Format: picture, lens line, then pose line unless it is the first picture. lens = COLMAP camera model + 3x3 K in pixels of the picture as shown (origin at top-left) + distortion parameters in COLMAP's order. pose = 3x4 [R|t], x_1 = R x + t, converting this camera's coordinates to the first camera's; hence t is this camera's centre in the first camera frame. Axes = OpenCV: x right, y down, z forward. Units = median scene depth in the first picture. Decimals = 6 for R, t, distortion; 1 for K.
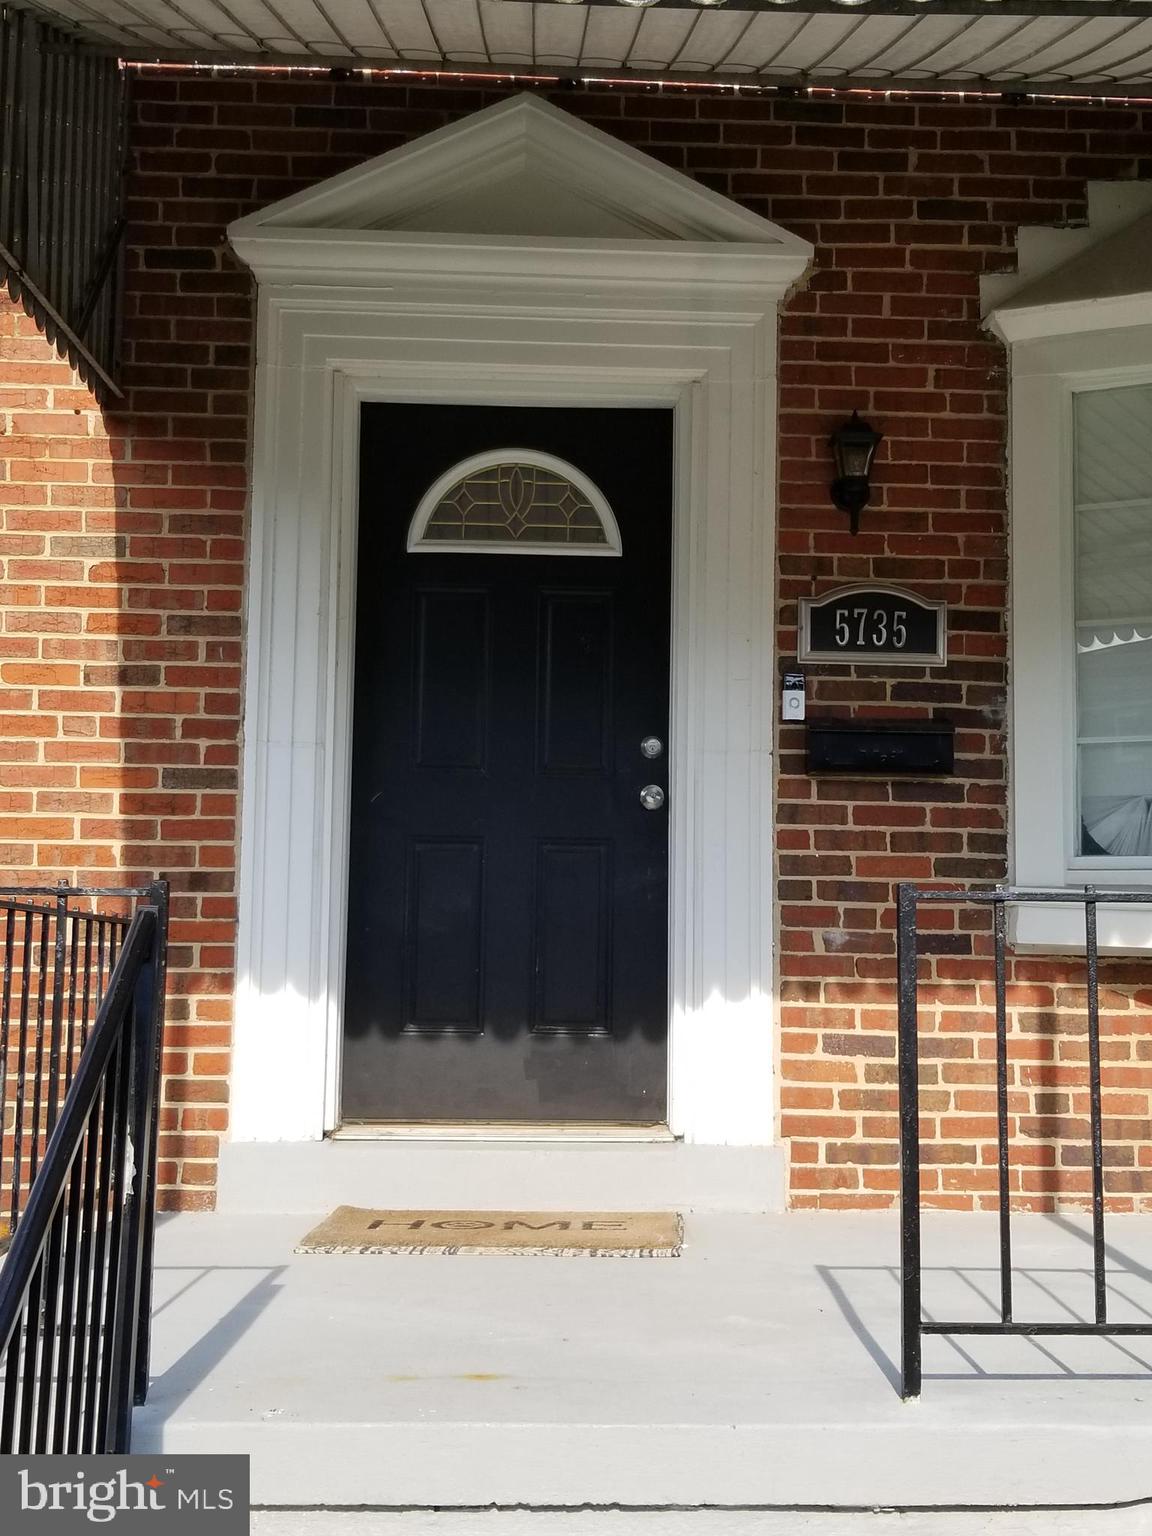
lens RADIAL K [[2005.9, 0, 607.7], [0, 2005.9, 759.4], [0, 0, 1]] dist [0.070939, 0.000000]
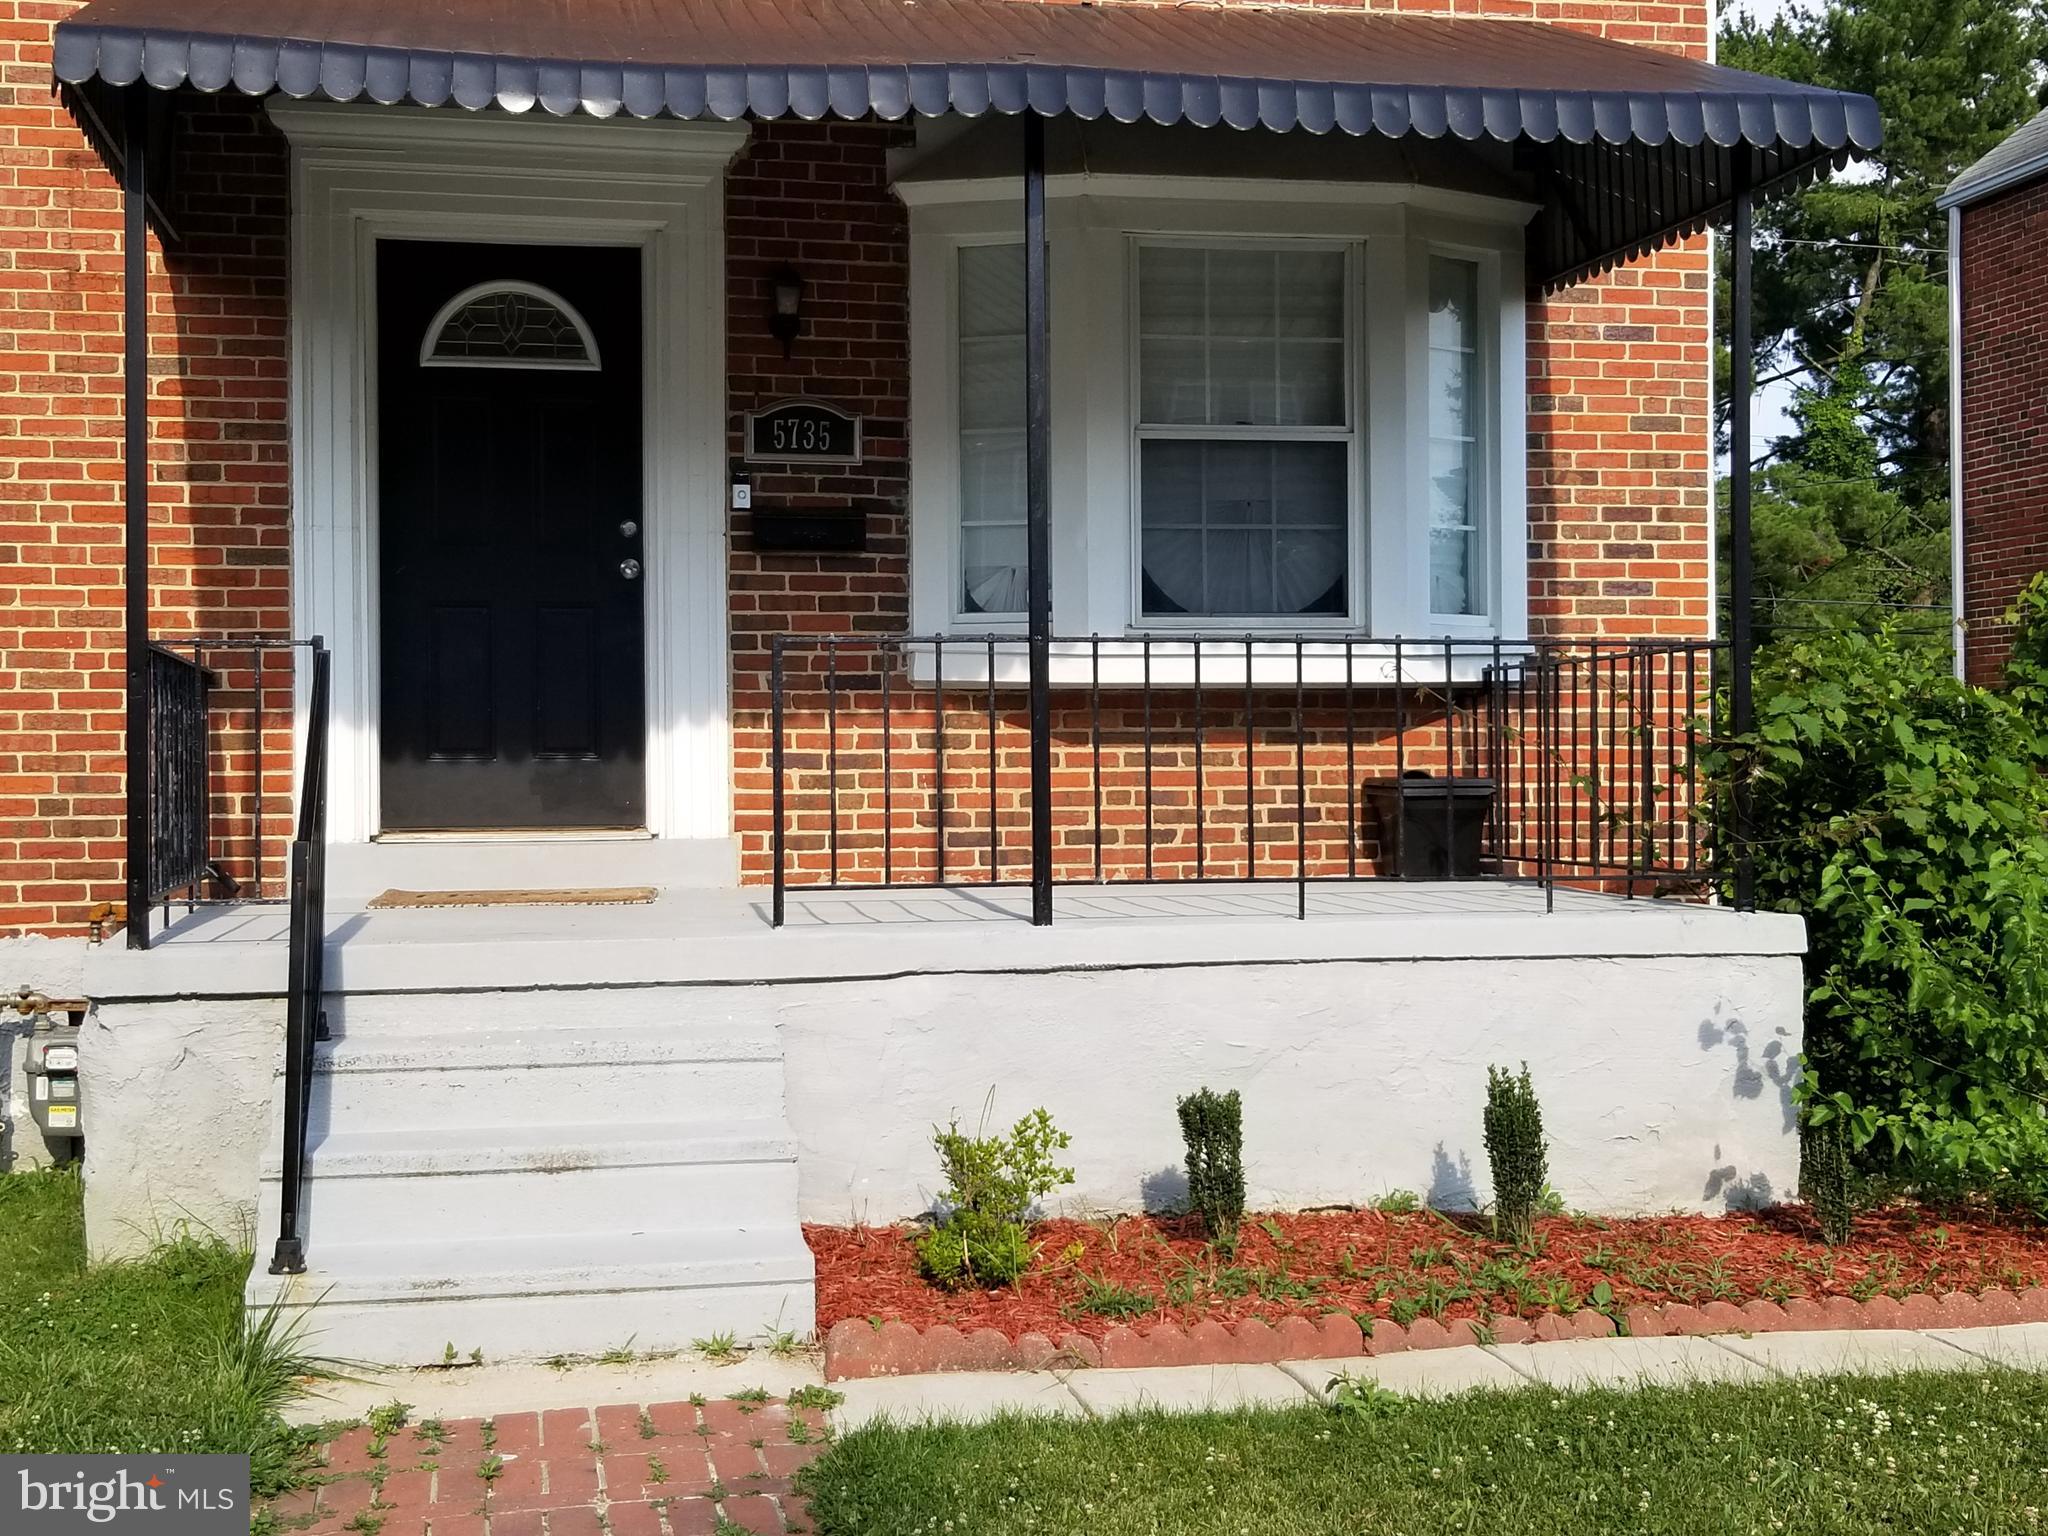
lens RADIAL K [[2674.6, 0, 1022.3], [0, 2674.6, 753.4], [0, 0, 1]] dist [0.070939, 0.000000]
pose [[0.987408, -0.018622, 0.157096, -0.000687], [0.002334, 0.994654, 0.103236, -0.039582], [-0.158179, -0.101569, 0.982173, -0.704474]]
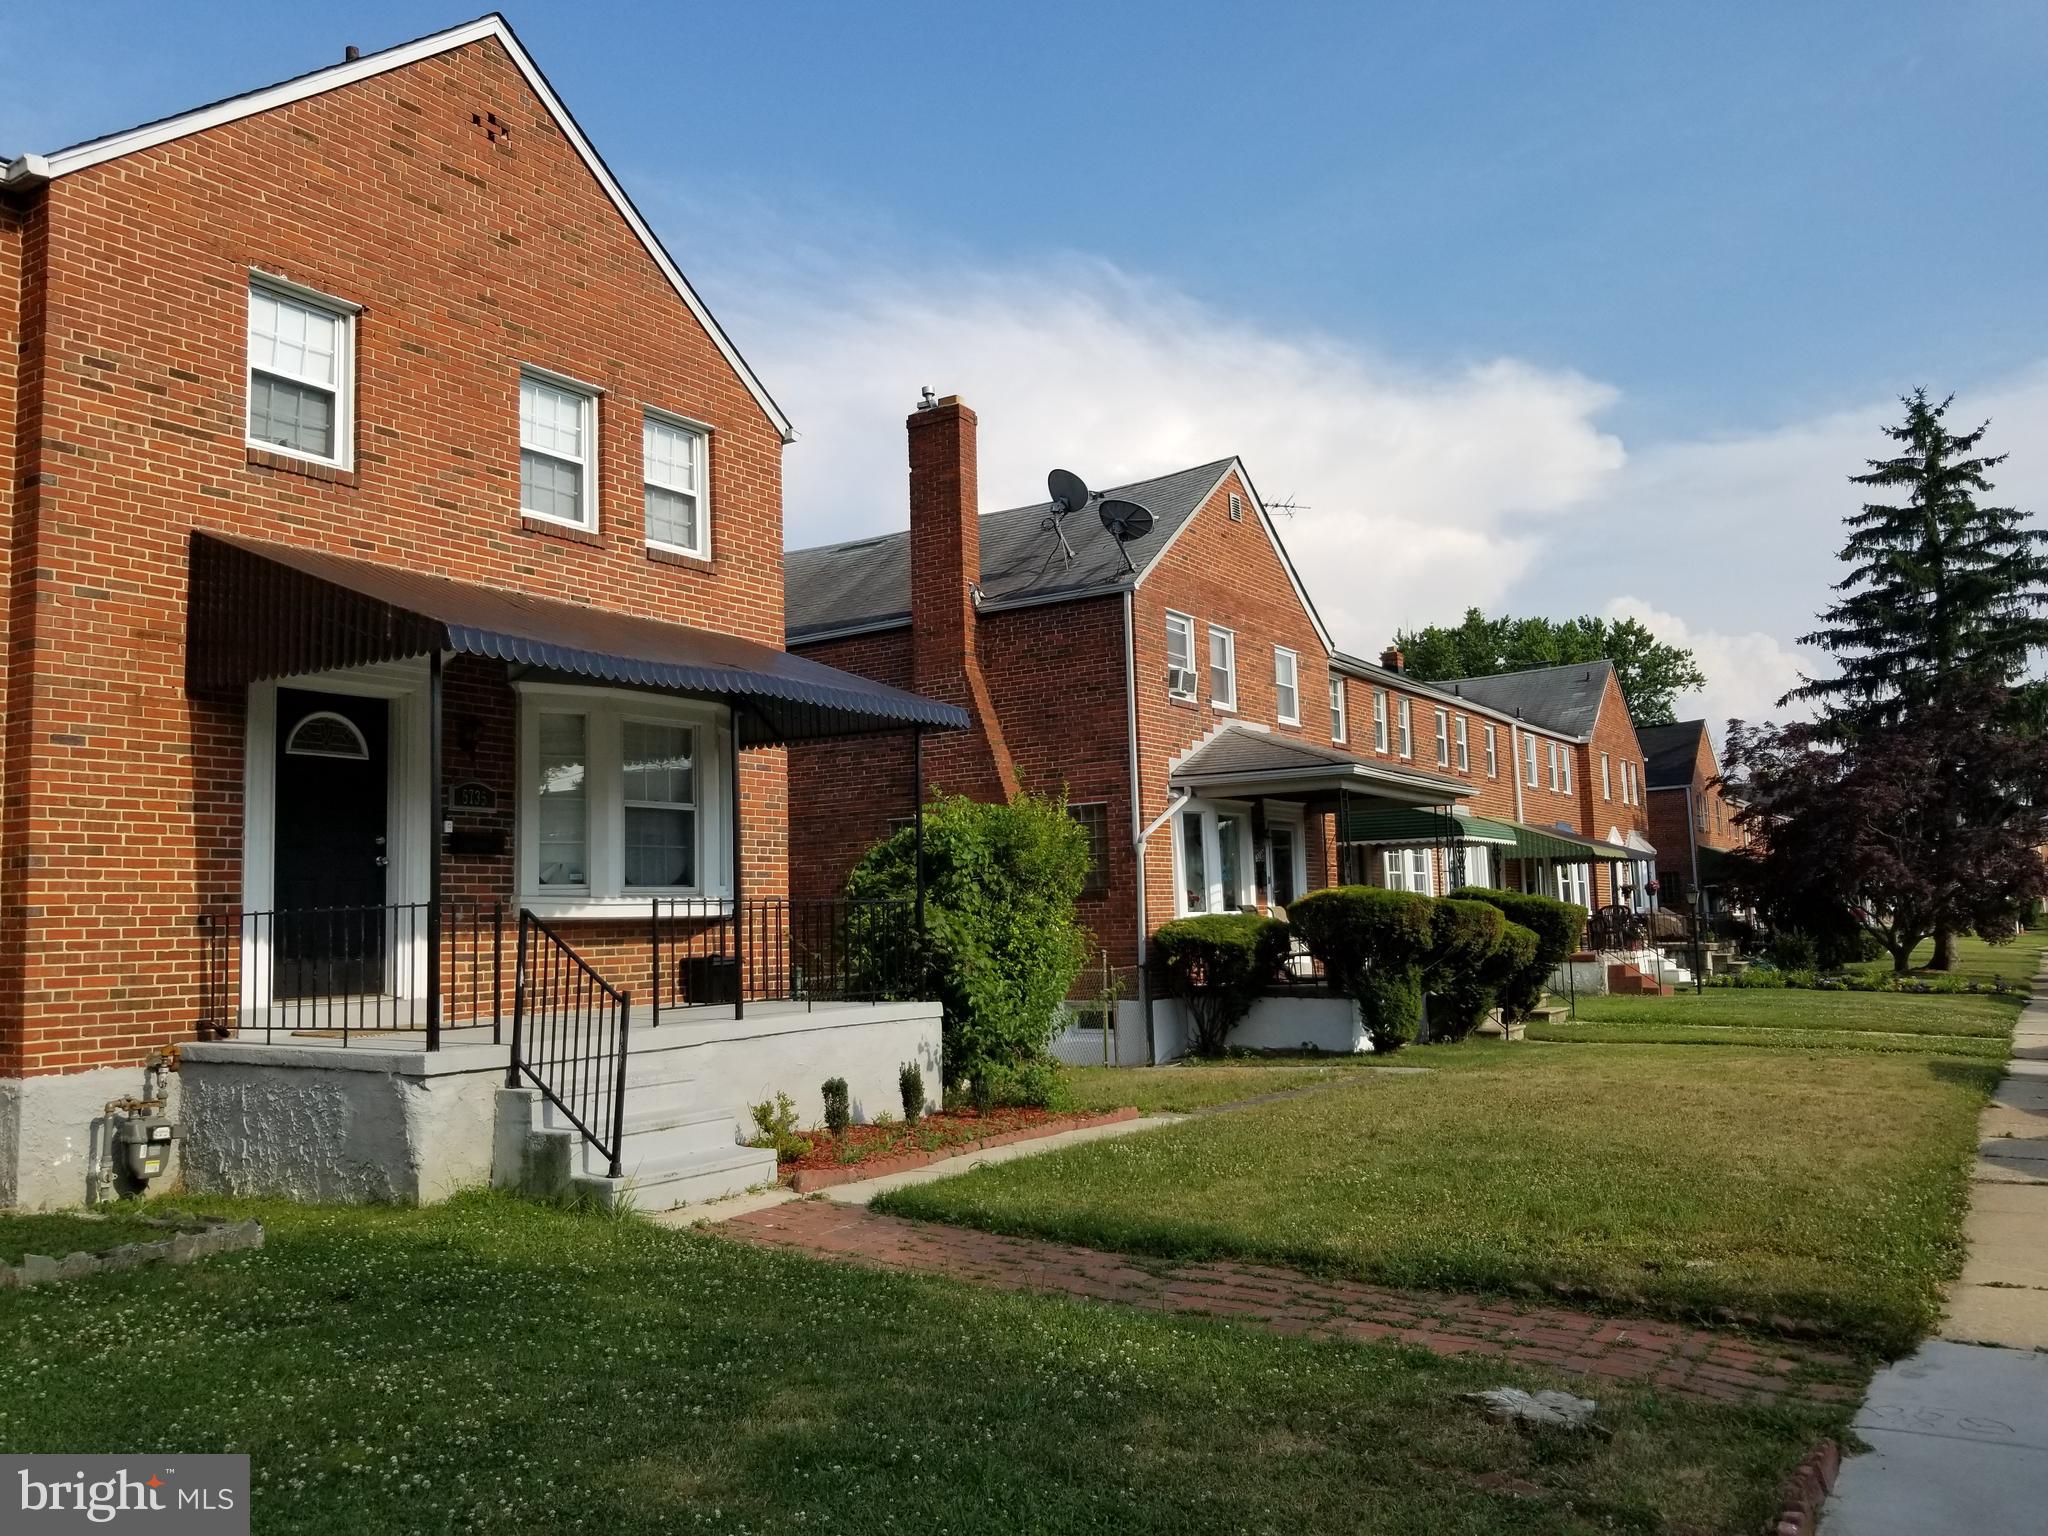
lens RADIAL K [[1608.1, 0, 1009.8], [0, 1608.1, 770.7], [0, 0, 1]] dist [0.077955, -0.143305]
pose [[0.582052, 0.050981, 0.811552, -1.175638], [-0.051413, 0.998343, -0.025842, -0.081930], [-0.811525, -0.026683, 0.583708, -0.793546]]
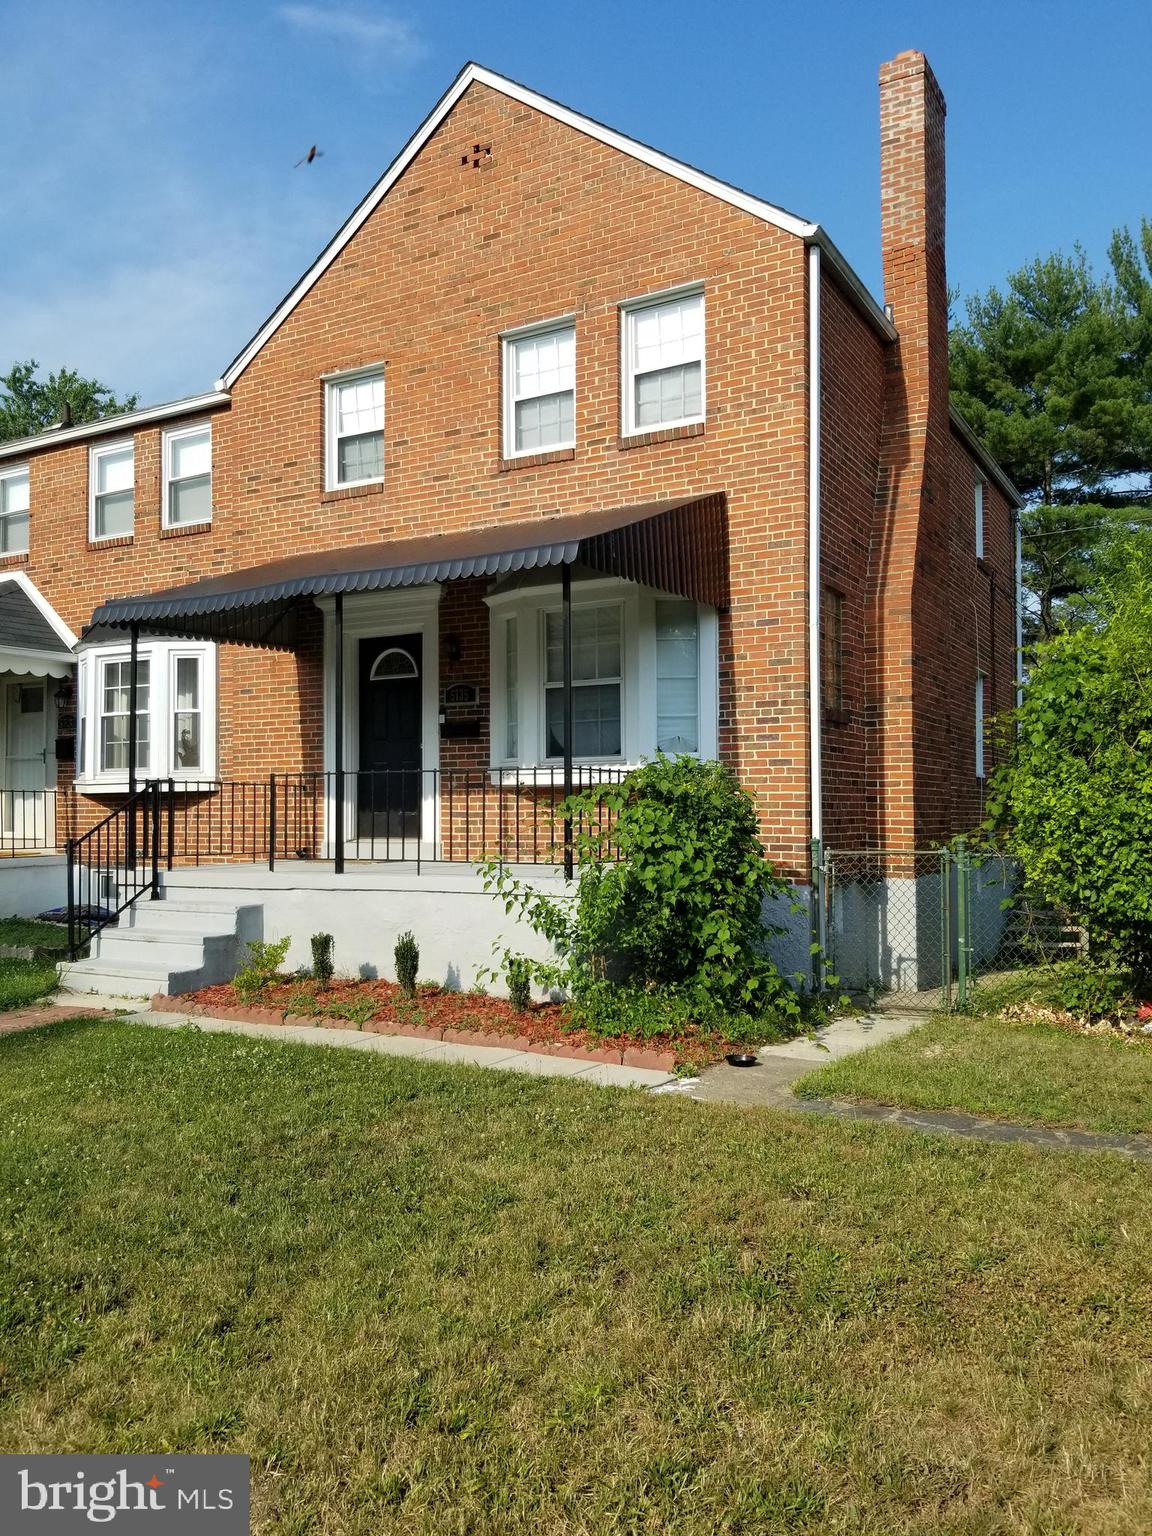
lens RADIAL K [[1206.1, 0, 568.0], [0, 1206.1, 779.6], [0, 0, 1]] dist [0.077955, -0.143305]
pose [[0.840286, -0.032647, -0.541160, 1.408077], [0.072438, 0.995996, 0.052390, -0.015458], [0.537283, -0.083223, 0.839286, -0.653305]]
